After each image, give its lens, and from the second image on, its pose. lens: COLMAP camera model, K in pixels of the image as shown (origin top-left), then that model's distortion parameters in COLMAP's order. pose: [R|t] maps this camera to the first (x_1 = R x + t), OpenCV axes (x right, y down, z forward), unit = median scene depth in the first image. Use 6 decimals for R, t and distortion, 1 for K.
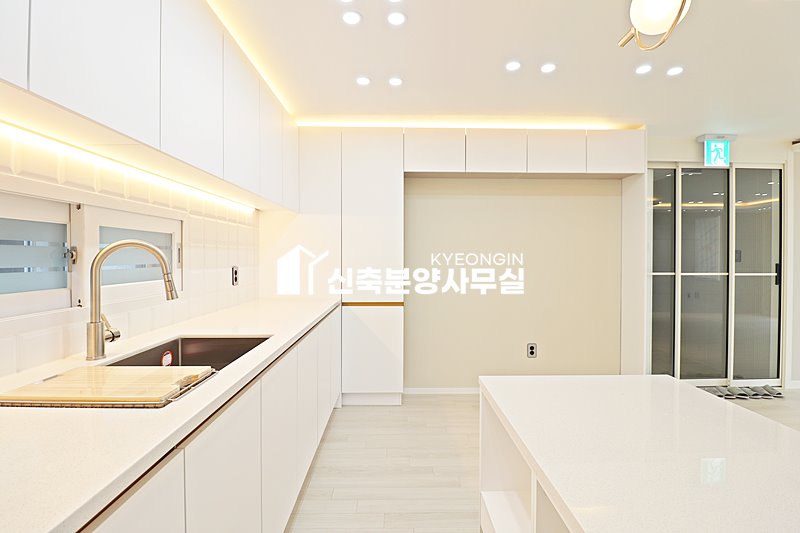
lens RADIAL K [[365.6, 0, 401.3], [0, 365.6, 260.8], [0, 0, 1]] dist [-0.002159, -0.012249]
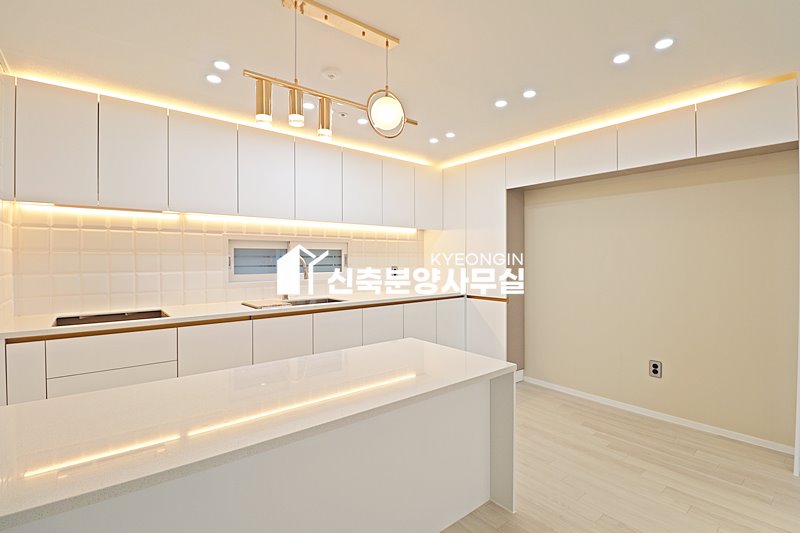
lens RADIAL K [[374.5, 0, 404.8], [0, 374.5, 259.4], [0, 0, 1]] dist [-0.000311, -0.013308]
pose [[0.623060, -0.004514, -0.782161, 0.693758], [-0.007721, 0.999899, -0.011922, 0.002000], [0.782136, 0.013467, 0.622963, -0.017660]]
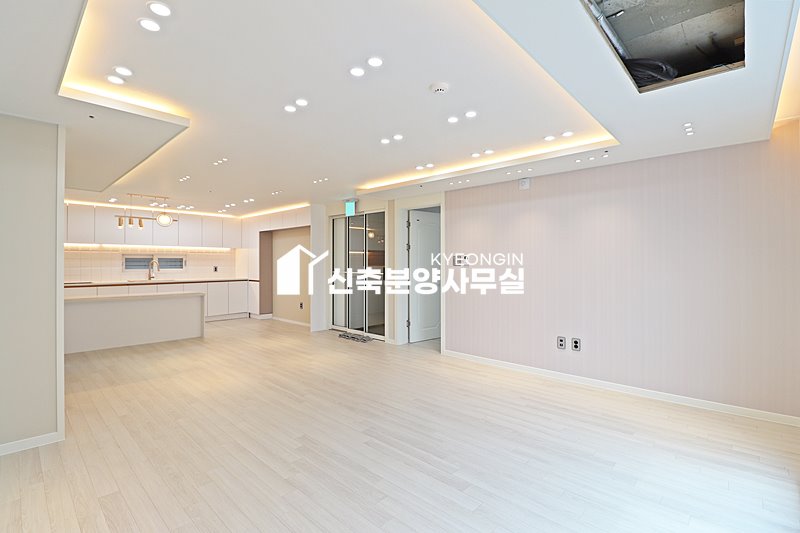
lens RADIAL K [[368.6, 0, 403.2], [0, 368.6, 260.4], [0, 0, 1]] dist [0.000796, -0.013000]
pose [[0.721491, -0.004554, -0.692409, 2.414284], [-0.007838, 0.999861, -0.014743, -0.001411], [0.692379, 0.016064, 0.721355, -0.195662]]
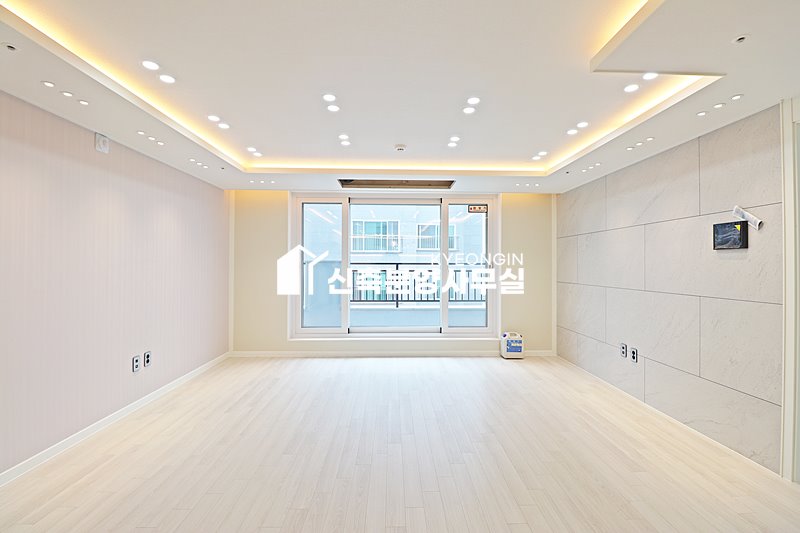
lens RADIAL K [[365.6, 0, 401.3], [0, 365.6, 260.8], [0, 0, 1]] dist [-0.002159, -0.012249]
pose [[-0.010142, 0.011939, 0.999877, 0.963870], [0.007588, 0.999901, -0.011863, -0.007518], [-0.999920, 0.007467, -0.010232, 0.357508]]
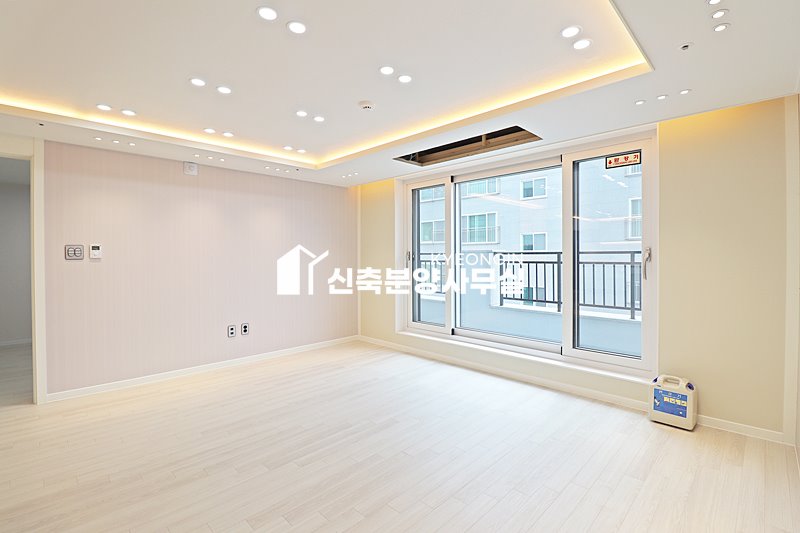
lens RADIAL K [[368.6, 0, 403.2], [0, 368.6, 260.4], [0, 0, 1]] dist [0.000796, -0.013000]
pose [[0.714289, -0.009181, 0.699791, 1.471629], [0.009850, 0.999947, 0.003065, 0.003772], [-0.699782, 0.004703, 0.714341, -0.286442]]
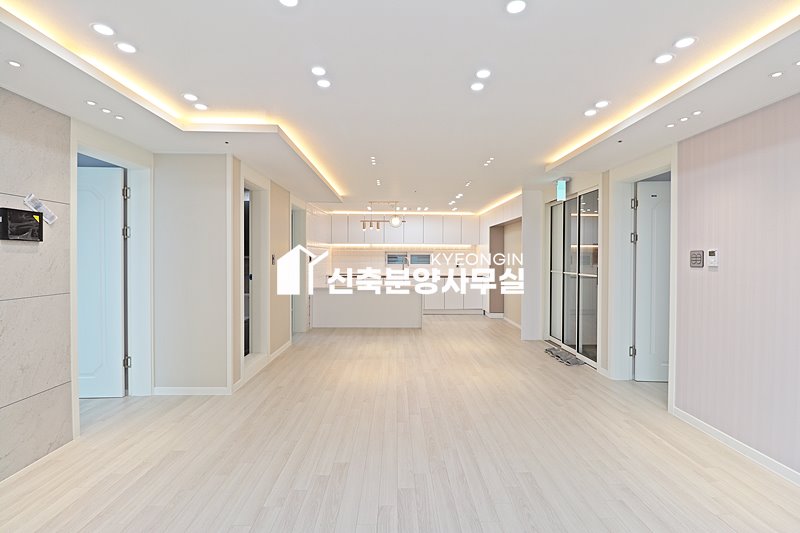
lens RADIAL K [[367.5, 0, 406.1], [0, 367.5, 262.3], [0, 0, 1]] dist [0.000388, -0.012354]
pose [[0.010869, 0.012159, -0.999867, 2.381024], [-0.015759, 0.999804, 0.011986, -0.015015], [0.999817, 0.015627, 0.011059, 0.353592]]
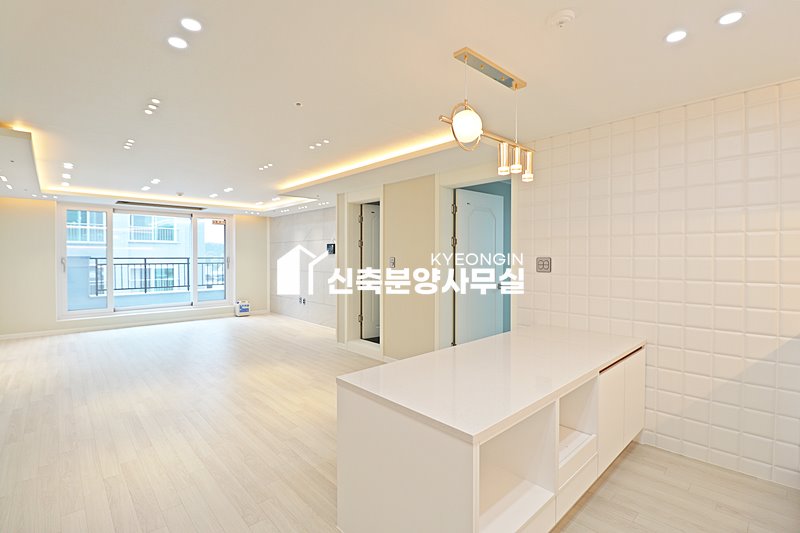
lens RADIAL K [[374.5, 0, 404.8], [0, 374.5, 259.4], [0, 0, 1]] dist [-0.000311, -0.013308]
pose [[-0.672447, -0.005892, 0.740122, -0.130760], [0.007801, 0.999856, 0.015047, -0.032652], [-0.740104, 0.015892, -0.672305, 0.771876]]
